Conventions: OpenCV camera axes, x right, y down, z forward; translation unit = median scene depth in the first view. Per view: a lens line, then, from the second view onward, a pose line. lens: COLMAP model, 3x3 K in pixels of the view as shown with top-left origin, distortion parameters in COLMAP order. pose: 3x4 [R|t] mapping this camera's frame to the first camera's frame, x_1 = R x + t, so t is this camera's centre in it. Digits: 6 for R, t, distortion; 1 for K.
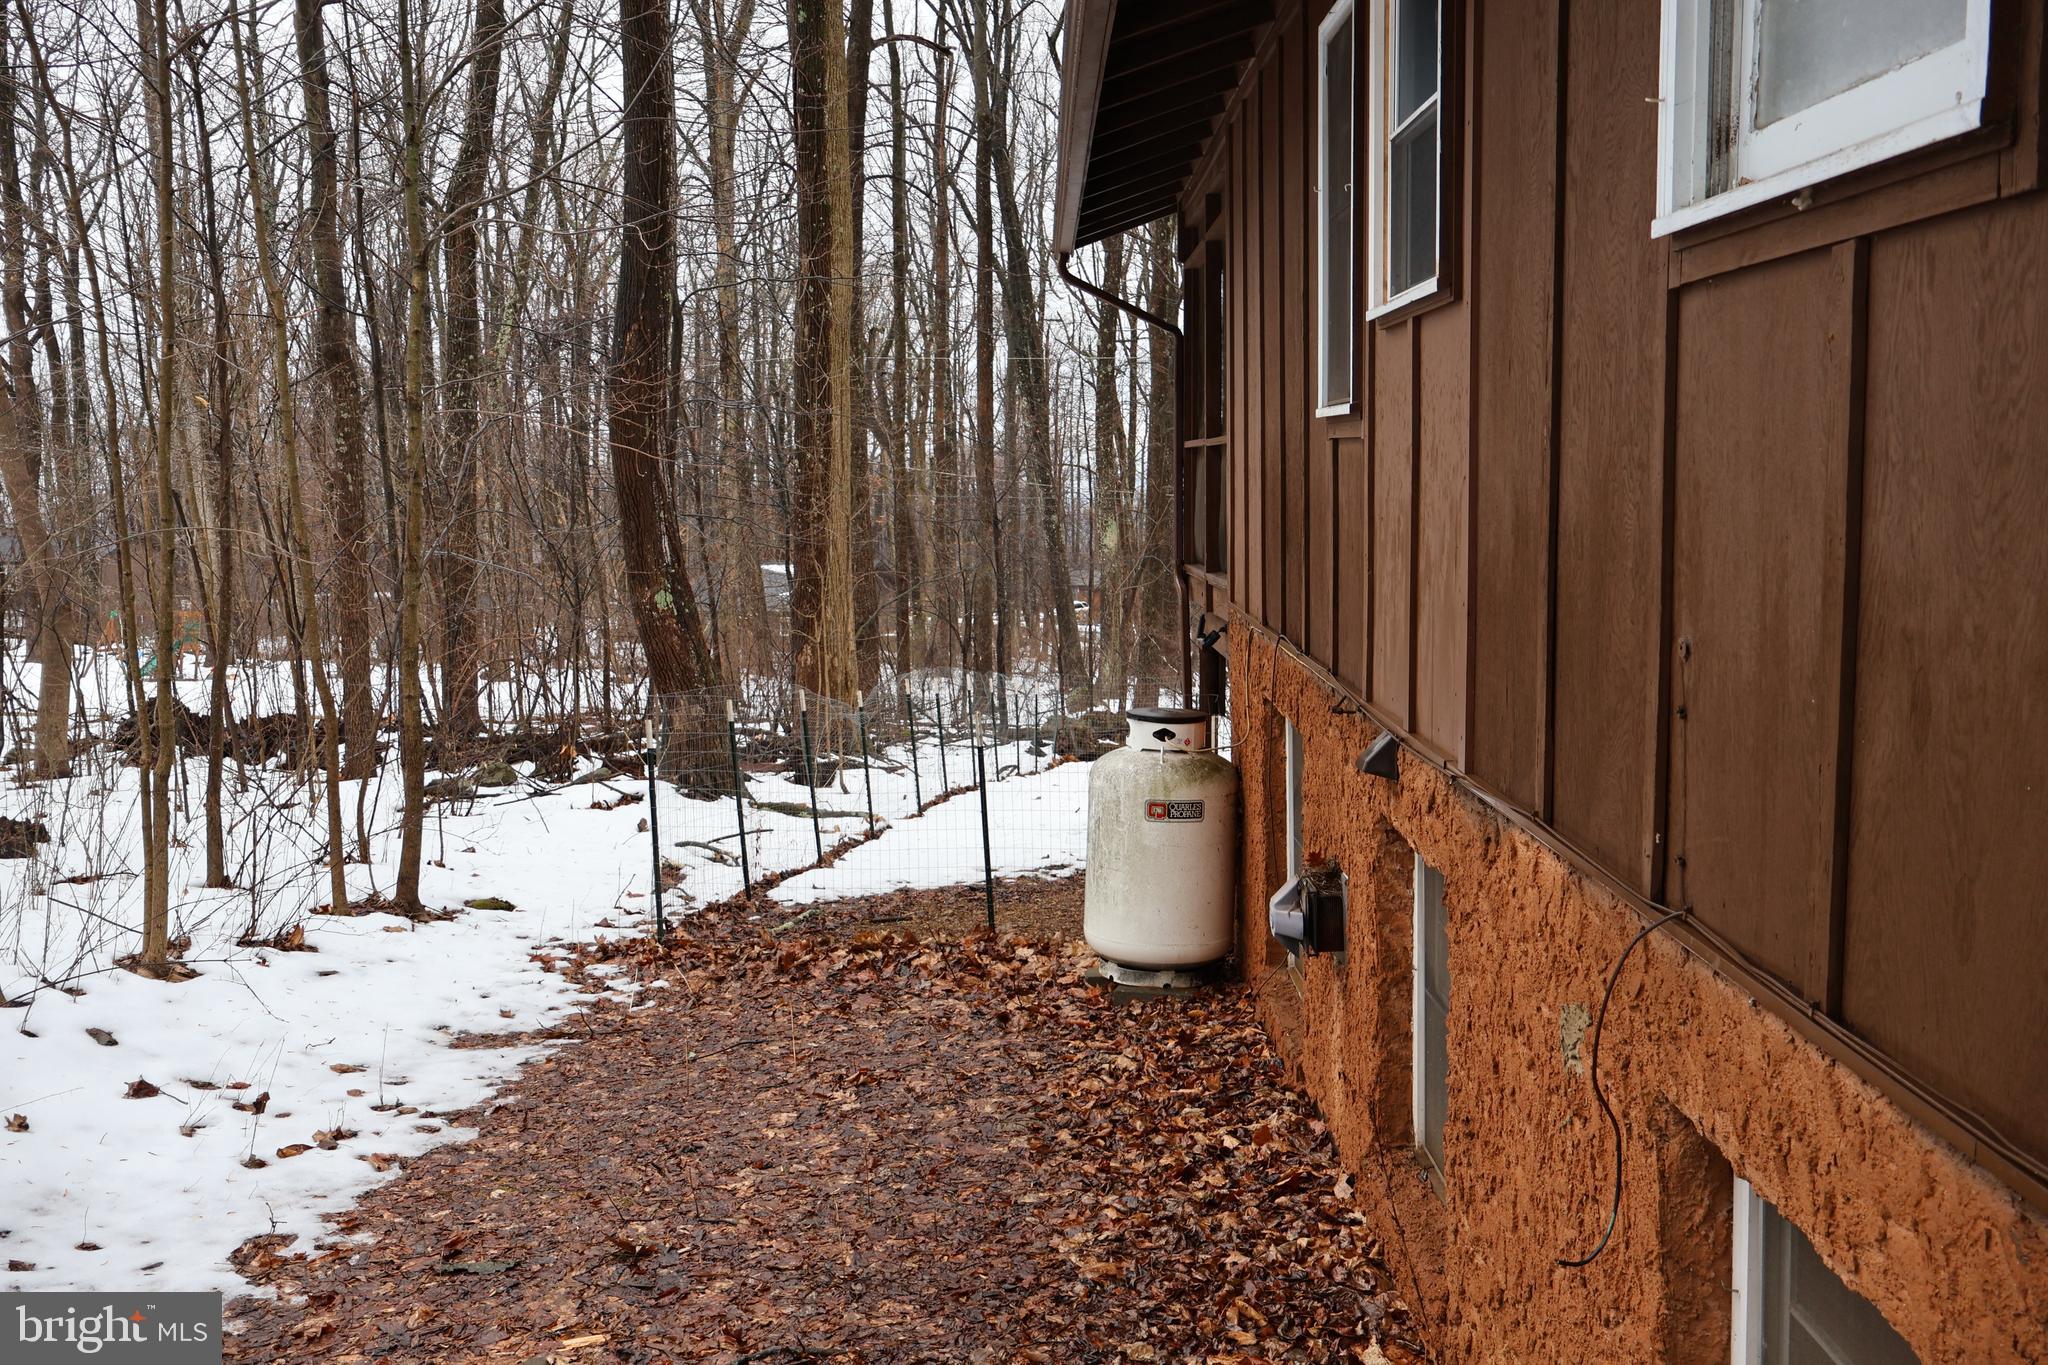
lens RADIAL K [[1699.6, 0, 1022.4], [0, 1699.6, 682.7], [0, 0, 1]] dist [0.001952, 0.009920]
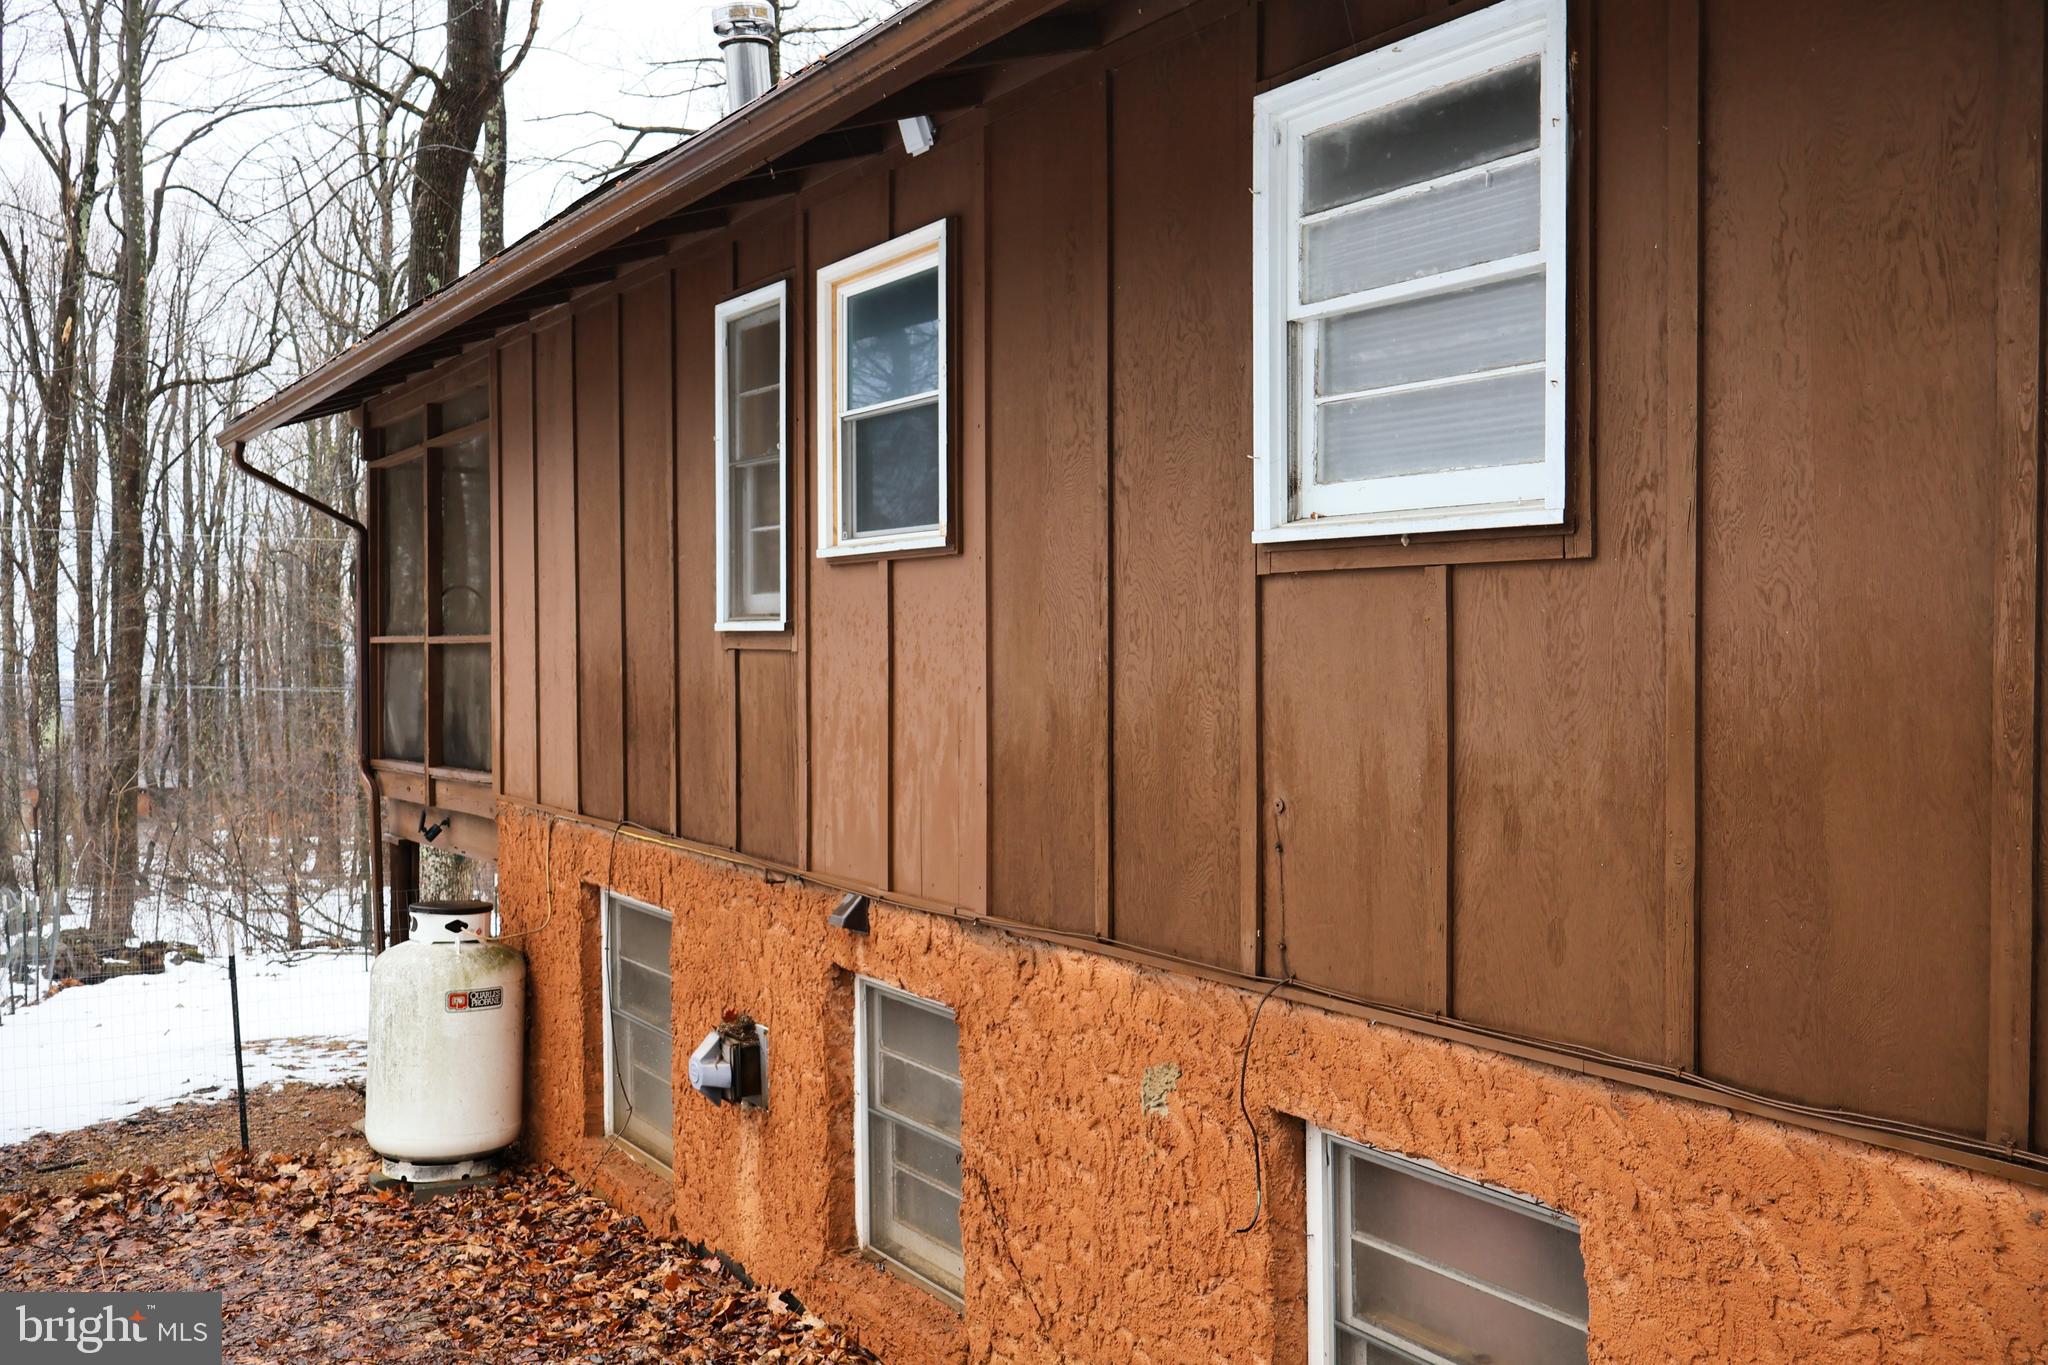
lens RADIAL K [[1699.6, 0, 1025.6], [0, 1699.6, 678.2], [0, 0, 1]] dist [0.001952, 0.009920]
pose [[0.823589, 0.010771, 0.567084, -0.284613], [0.054280, 0.993734, -0.097708, 0.001397], [-0.564583, 0.111252, 0.817844, -0.059915]]
